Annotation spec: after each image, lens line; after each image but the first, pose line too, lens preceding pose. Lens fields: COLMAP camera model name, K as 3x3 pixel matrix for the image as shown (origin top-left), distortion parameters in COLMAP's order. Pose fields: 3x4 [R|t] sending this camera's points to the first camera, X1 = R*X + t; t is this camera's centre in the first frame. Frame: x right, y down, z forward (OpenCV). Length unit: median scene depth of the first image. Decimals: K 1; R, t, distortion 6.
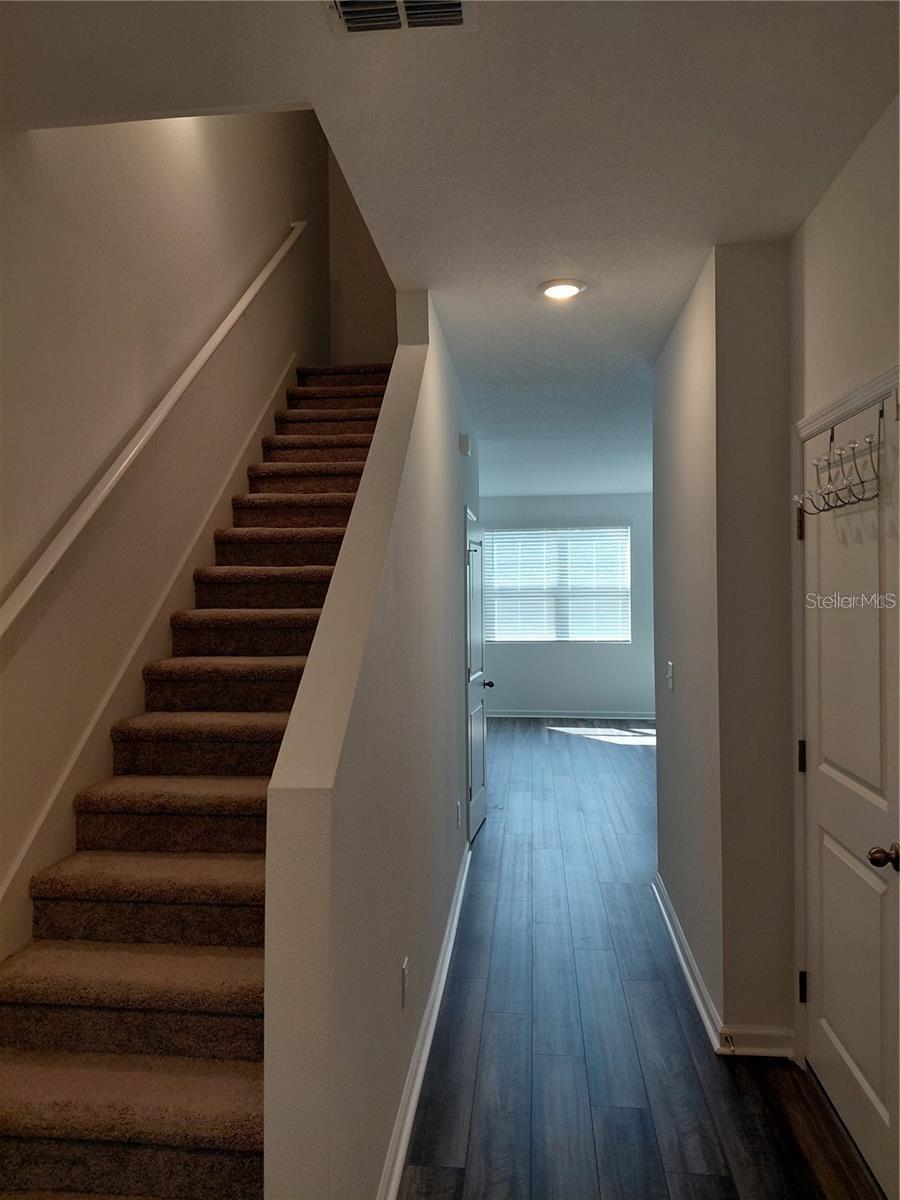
lens RADIAL K [[899.6, 0, 450.0], [0, 899.6, 600.0], [0, 0, 1]] dist [-0.007539, -0.000768]
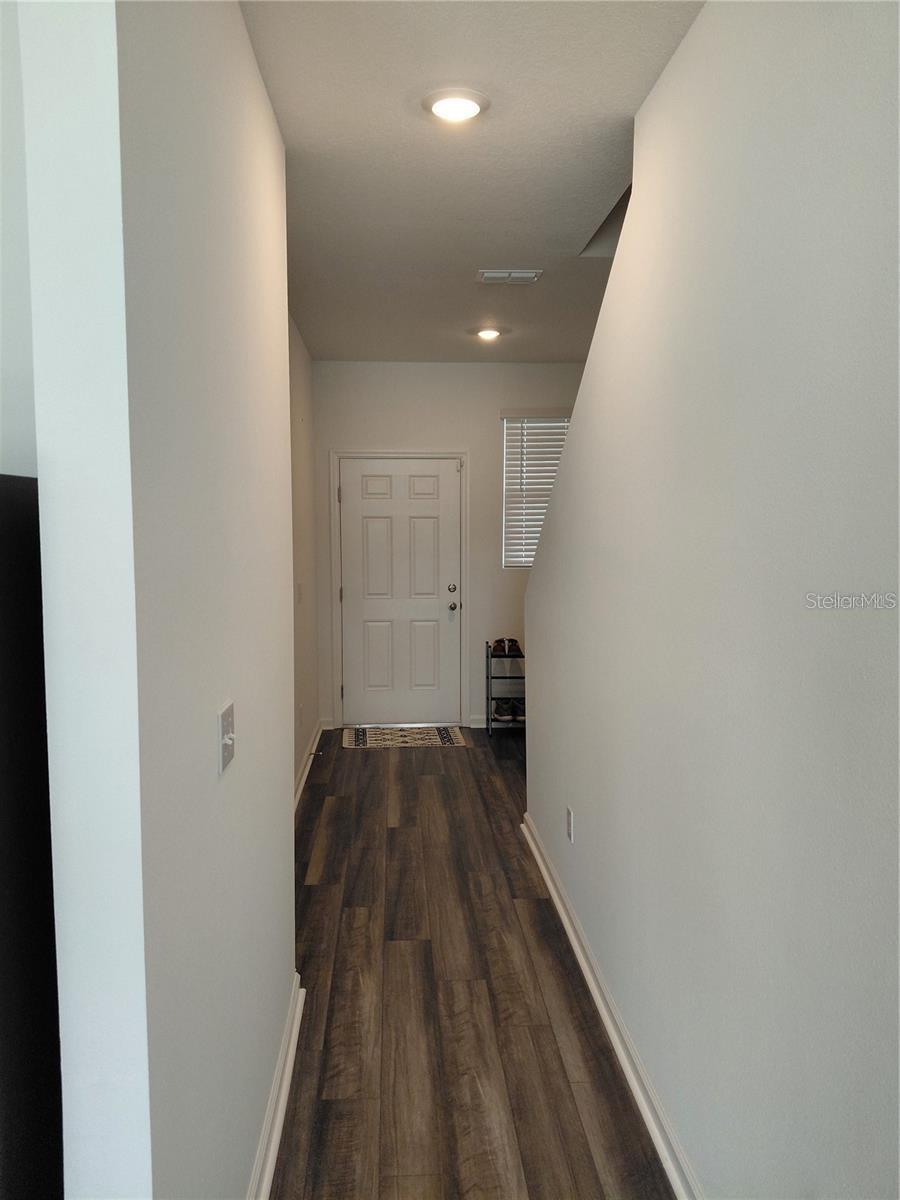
lens RADIAL K [[899.6, 0, 450.0], [0, 899.6, 600.0], [0, 0, 1]] dist [-0.007539, -0.000768]
pose [[-0.987242, 0.025448, -0.157179, 0.329189], [0.010372, 0.995327, 0.096007, -0.029514], [0.158888, 0.093152, -0.982892, 2.287946]]
